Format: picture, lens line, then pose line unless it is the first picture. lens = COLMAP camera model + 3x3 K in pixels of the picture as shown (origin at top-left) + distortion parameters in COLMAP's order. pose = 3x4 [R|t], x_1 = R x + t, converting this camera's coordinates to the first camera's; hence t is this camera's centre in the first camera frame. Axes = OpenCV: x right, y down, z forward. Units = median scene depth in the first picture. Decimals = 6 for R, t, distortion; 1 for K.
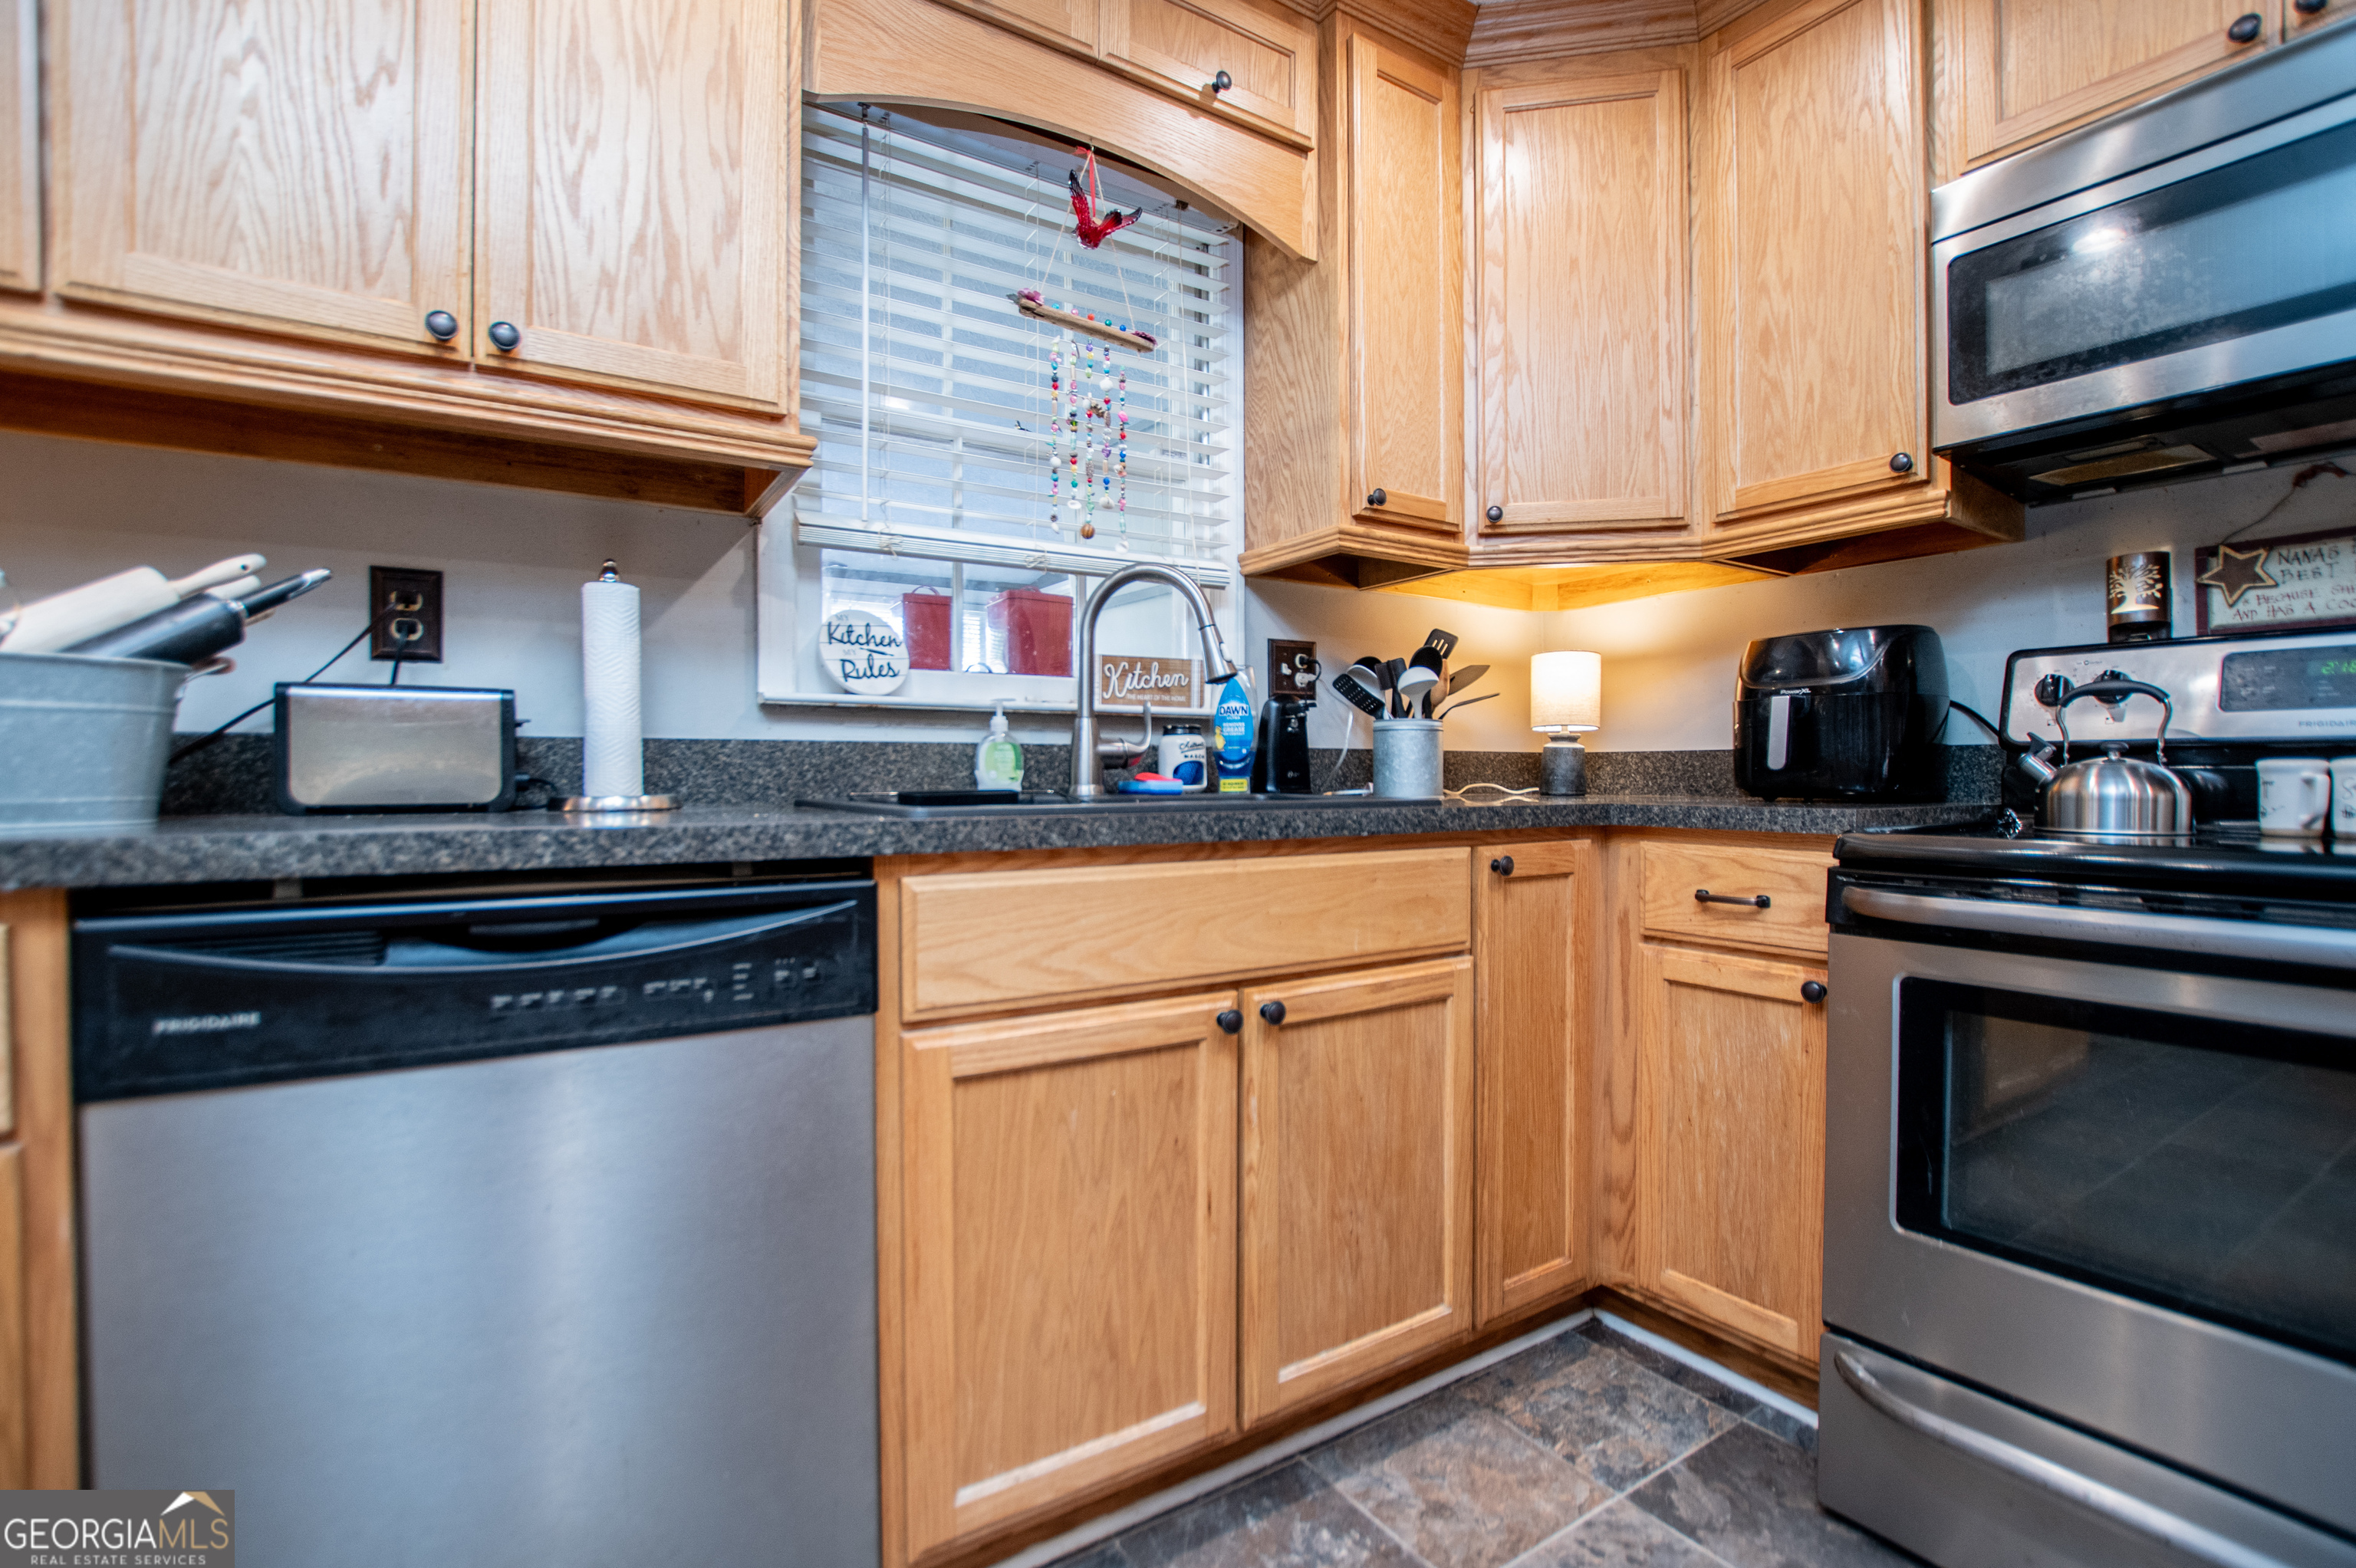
lens RADIAL K [[1050.3, 0, 1191.9], [0, 1050.3, 782.1], [0, 0, 1]] dist [-0.037278, 0.007567]
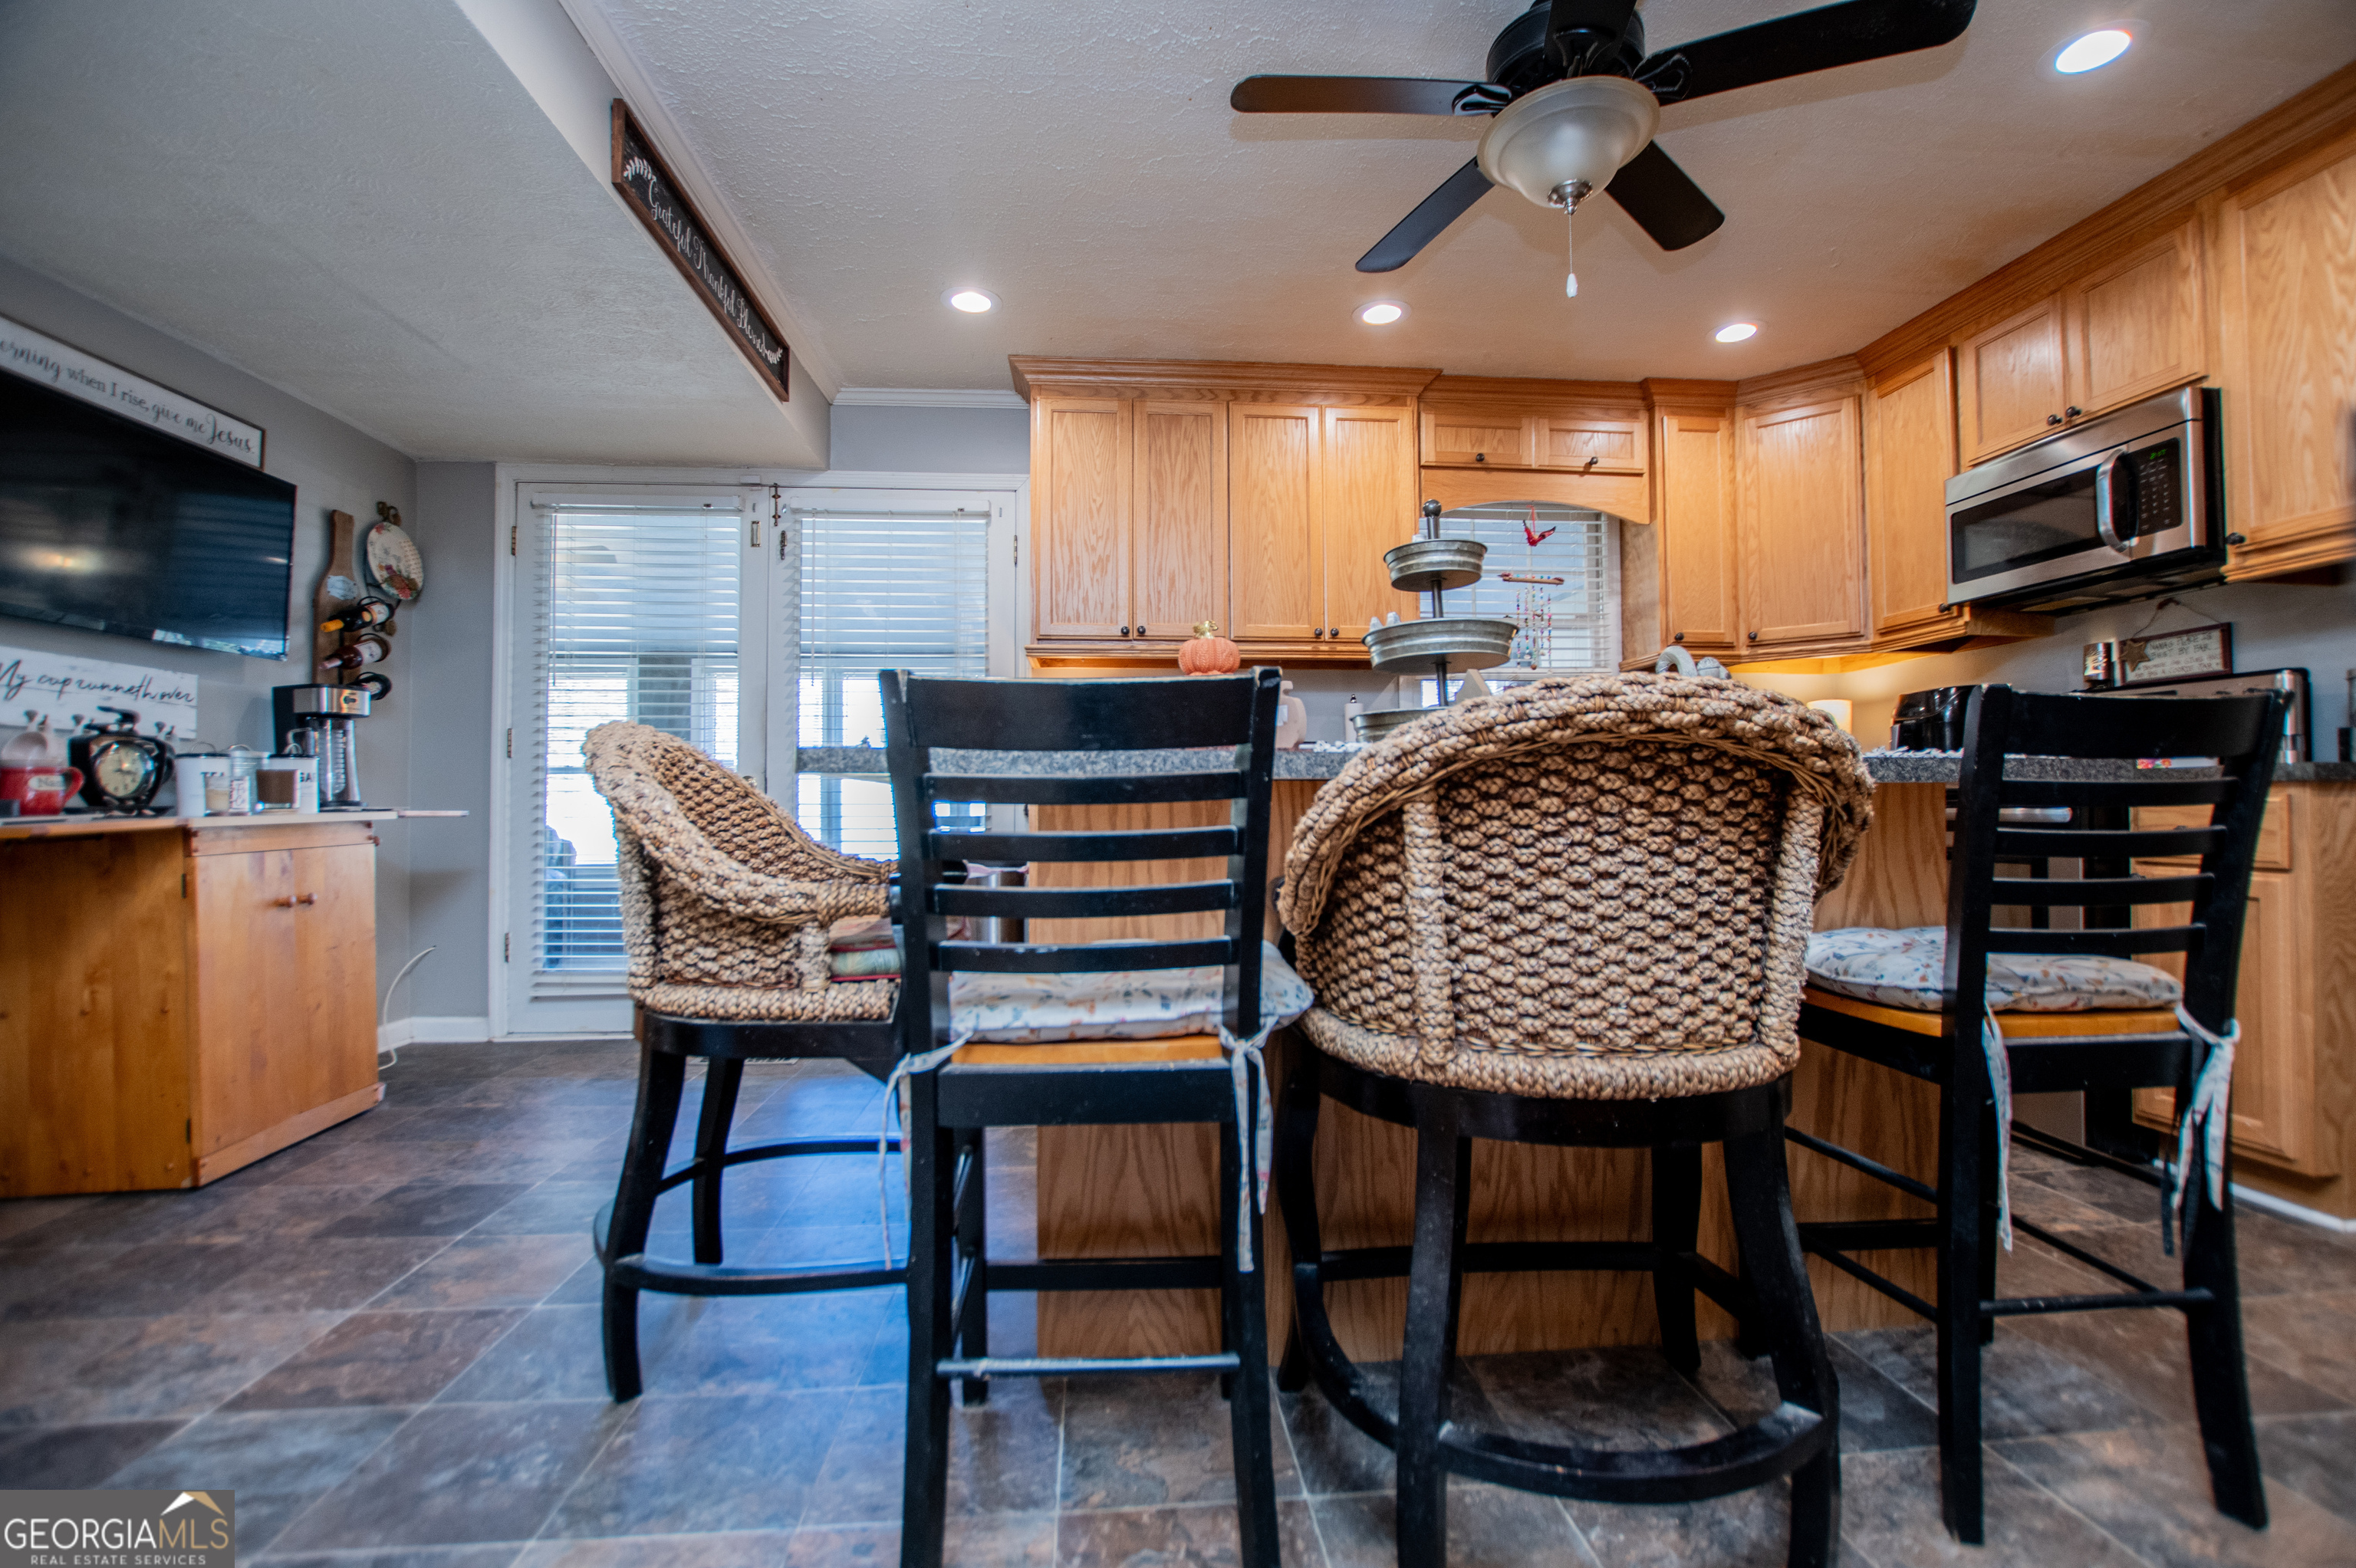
lens RADIAL K [[1050.3, 0, 1180.0], [0, 1050.3, 790.5], [0, 0, 1]] dist [-0.037278, 0.007567]
pose [[0.865710, -0.004489, -0.500525, 0.387744], [-0.005055, 0.999830, -0.017710, 0.087241], [0.500520, 0.017862, 0.865541, -1.428612]]
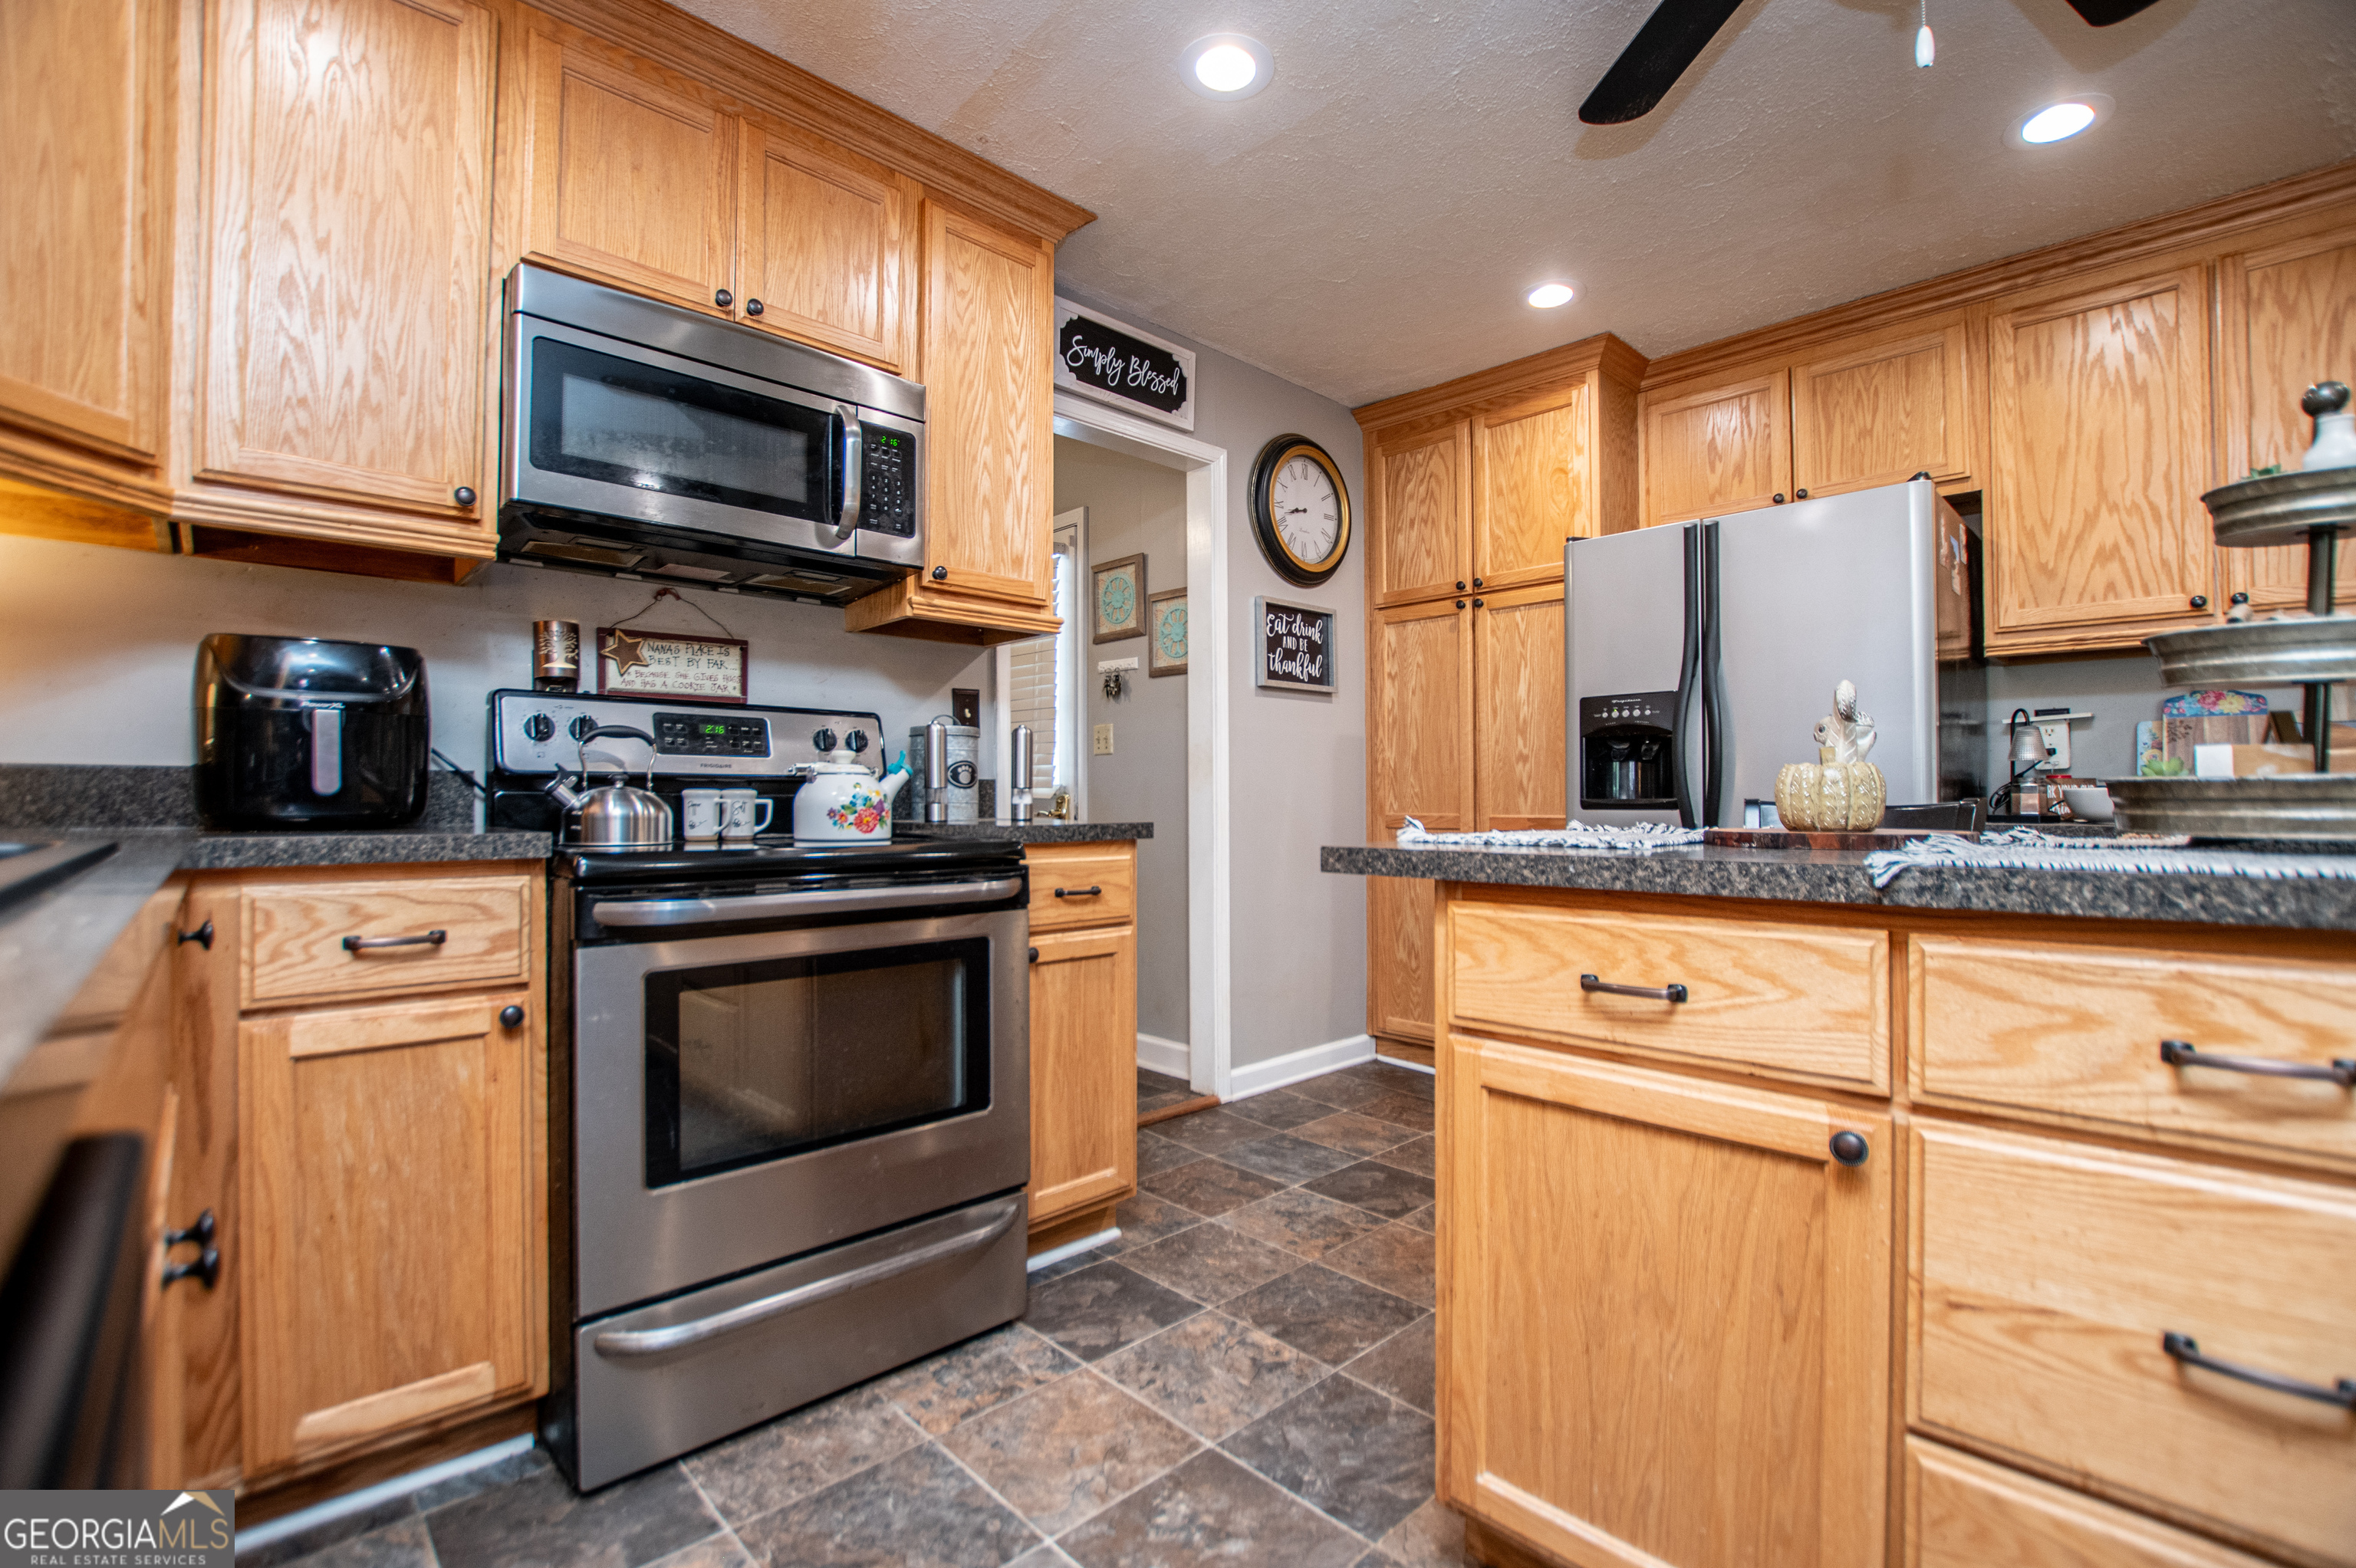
lens RADIAL K [[1050.3, 0, 1209.1], [0, 1050.3, 781.2], [0, 0, 1]] dist [-0.037278, 0.007567]
pose [[-0.177968, 0.016529, 0.983897, -0.430640], [0.004031, 0.999863, -0.016068, -0.006068], [-0.984028, 0.001107, -0.178011, 0.432843]]
